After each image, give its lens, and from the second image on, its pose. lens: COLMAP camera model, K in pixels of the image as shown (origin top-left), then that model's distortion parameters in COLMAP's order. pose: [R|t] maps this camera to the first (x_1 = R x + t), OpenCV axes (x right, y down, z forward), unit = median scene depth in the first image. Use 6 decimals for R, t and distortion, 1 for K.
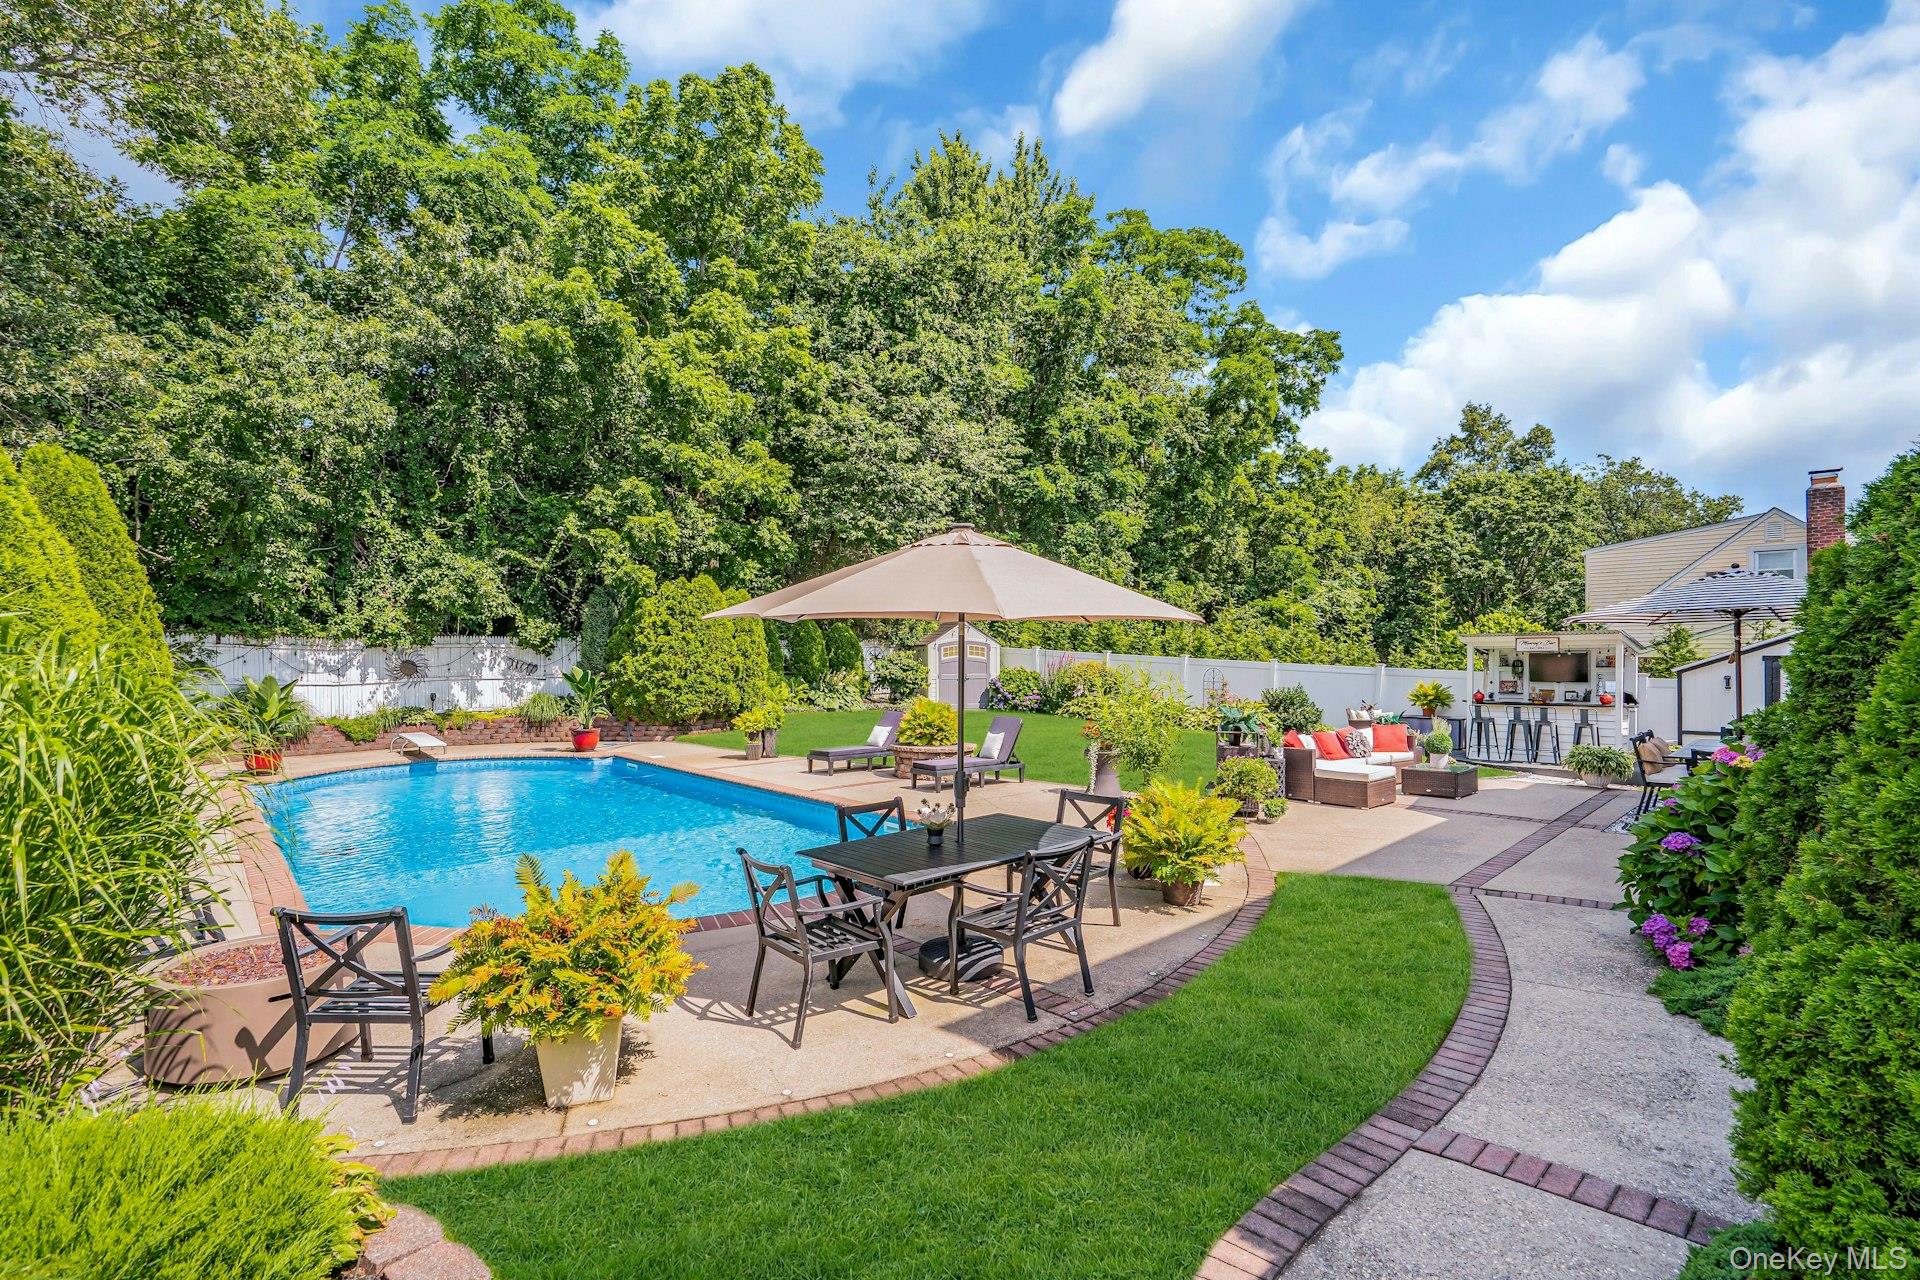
lens RADIAL K [[1216.3, 0, 960.0], [0, 1216.3, 640.0], [0, 0, 1]] dist [-0.118940, 0.105669]
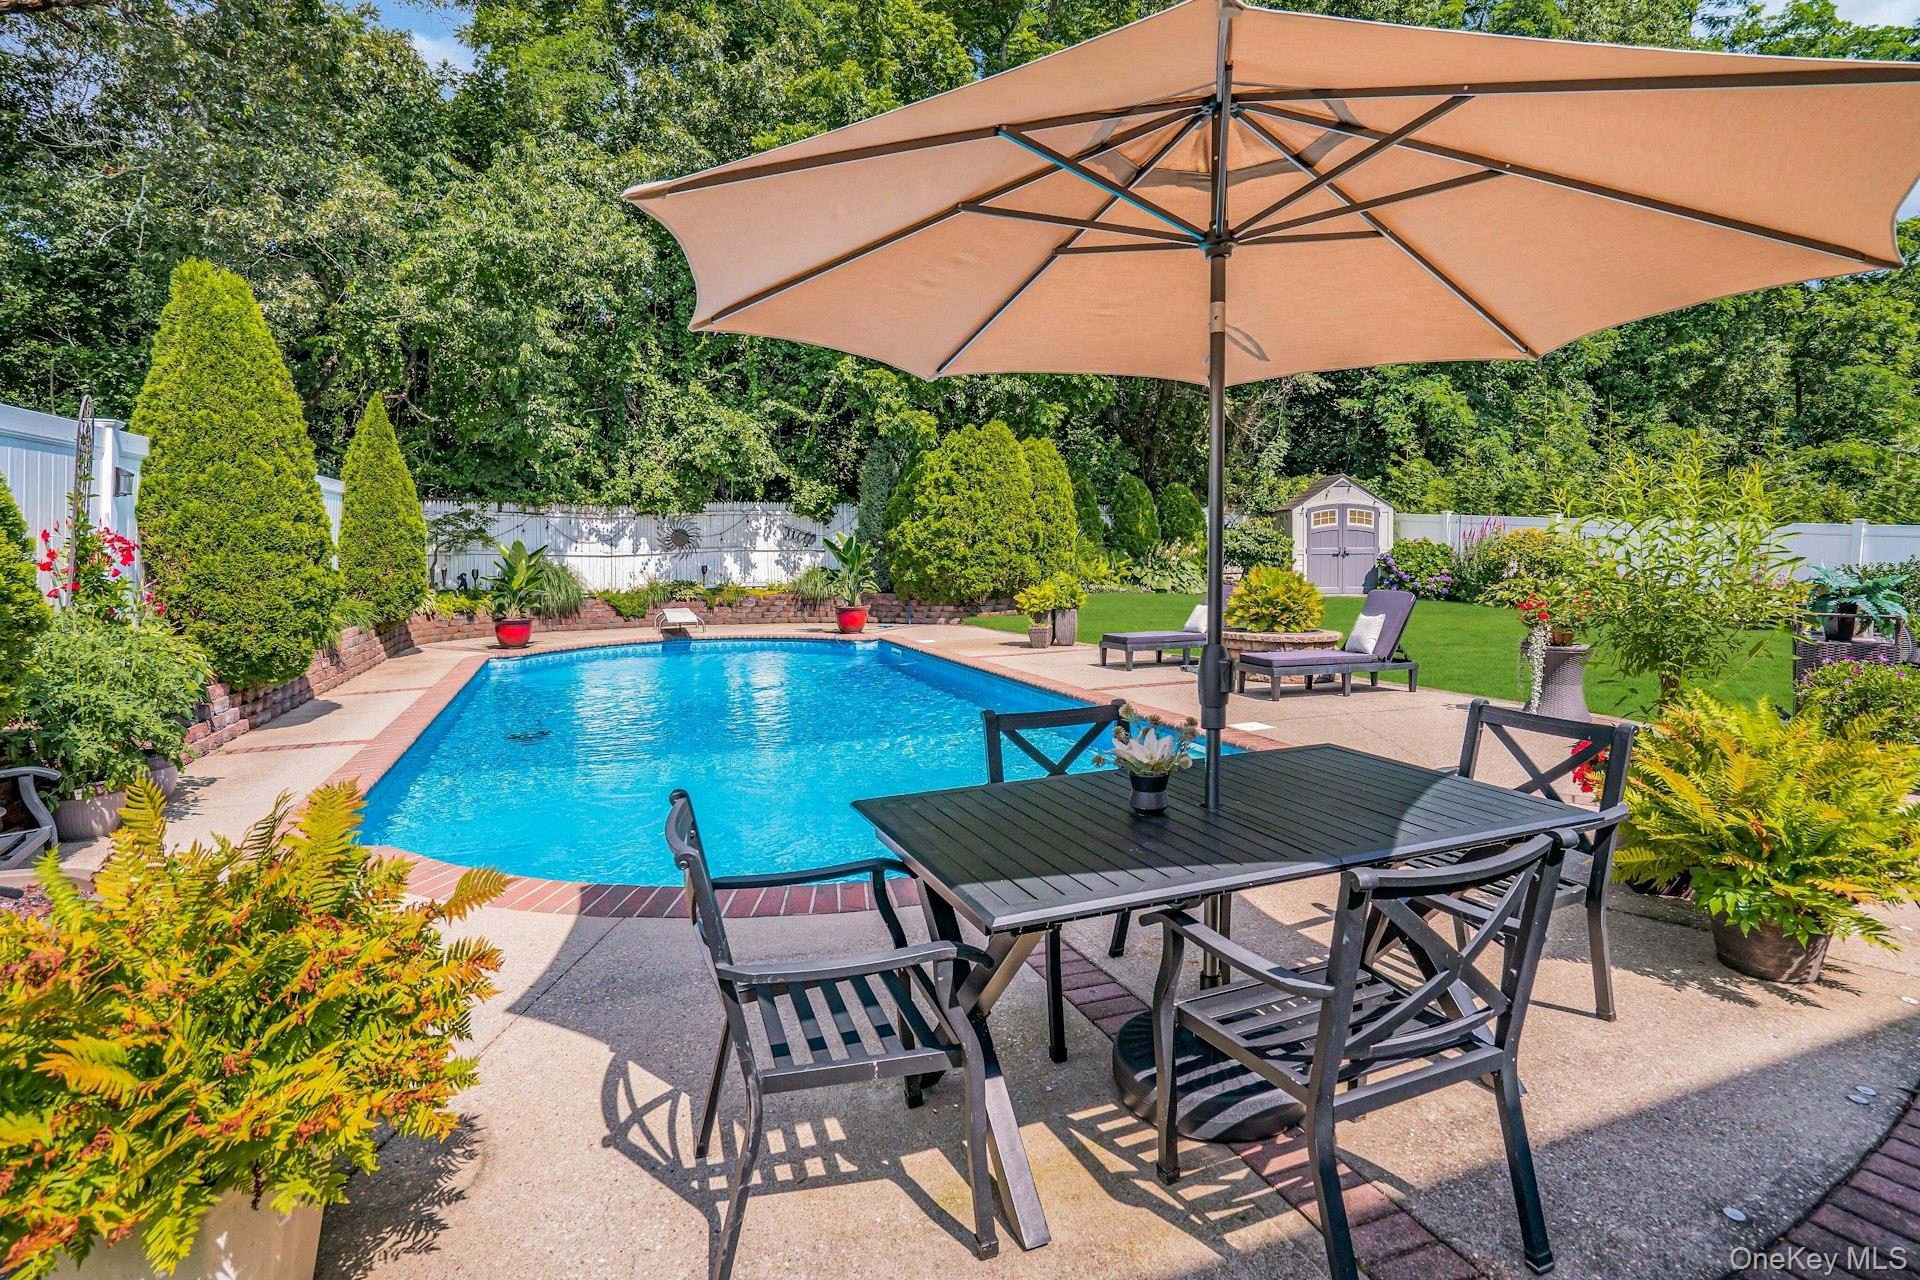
lens RADIAL K [[992.9, 0, 969.0], [0, 992.9, 607.2], [0, 0, 1]] dist [-0.057306, 0.034620]
pose [[0.919128, 0.013907, -0.393713, 0.036954], [-0.000185, 0.999392, 0.034870, 0.050941], [0.393958, -0.031977, 0.918572, 0.400082]]
